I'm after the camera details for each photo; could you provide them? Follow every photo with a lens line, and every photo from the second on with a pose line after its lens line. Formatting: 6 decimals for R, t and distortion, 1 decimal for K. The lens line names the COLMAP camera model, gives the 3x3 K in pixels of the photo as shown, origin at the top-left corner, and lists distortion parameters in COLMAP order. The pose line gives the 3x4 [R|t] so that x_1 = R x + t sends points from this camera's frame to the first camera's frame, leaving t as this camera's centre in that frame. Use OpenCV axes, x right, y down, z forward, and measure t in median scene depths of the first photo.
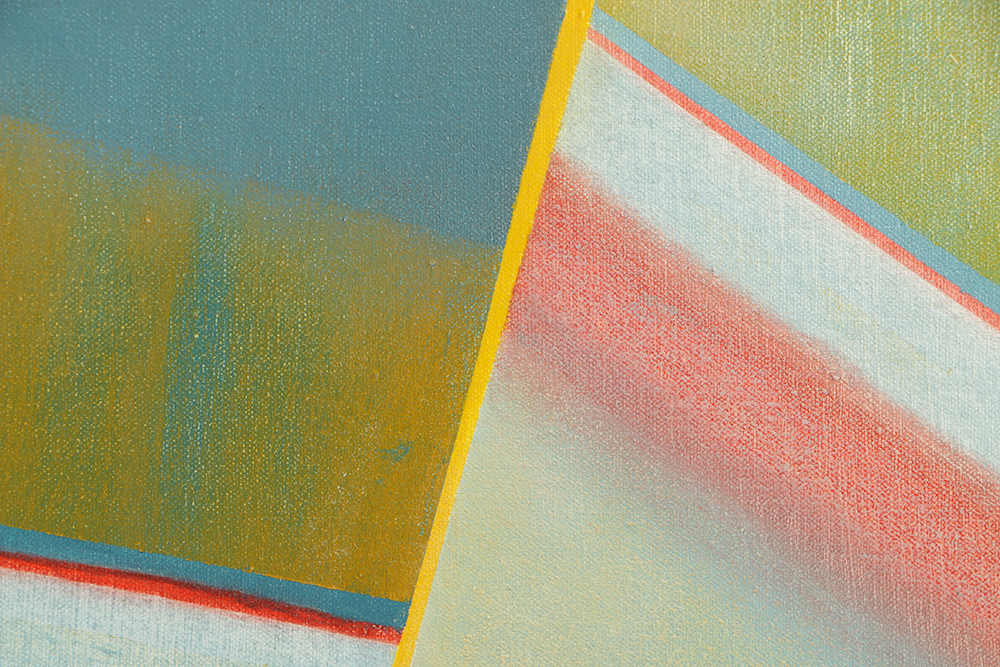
lens RADIAL K [[3144.8, 0, 499.2], [0, 3144.8, 333.0], [0, 0, 1]] dist [0.353797, 0.000000]
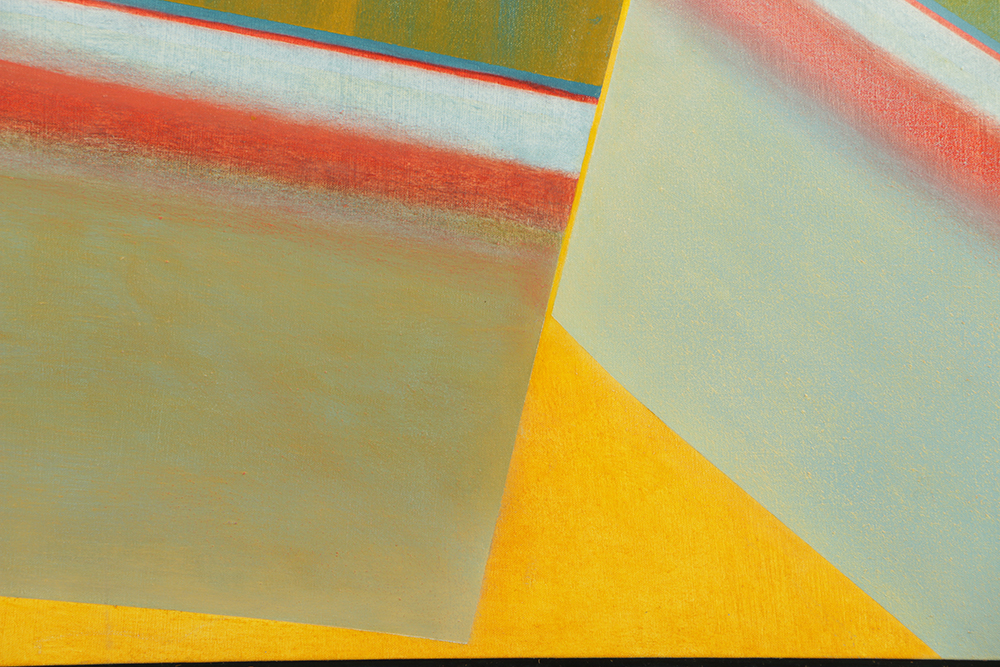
lens RADIAL K [[5857.2, 0, 470.0], [0, 5857.2, 336.4], [0, 0, 1]] dist [1.861204, 0.000000]
pose [[0.984173, 0.001140, -0.177209, 0.657484], [-0.015248, 0.996816, -0.078271, 0.620421], [0.176555, 0.079734, 0.981056, -3.334164]]
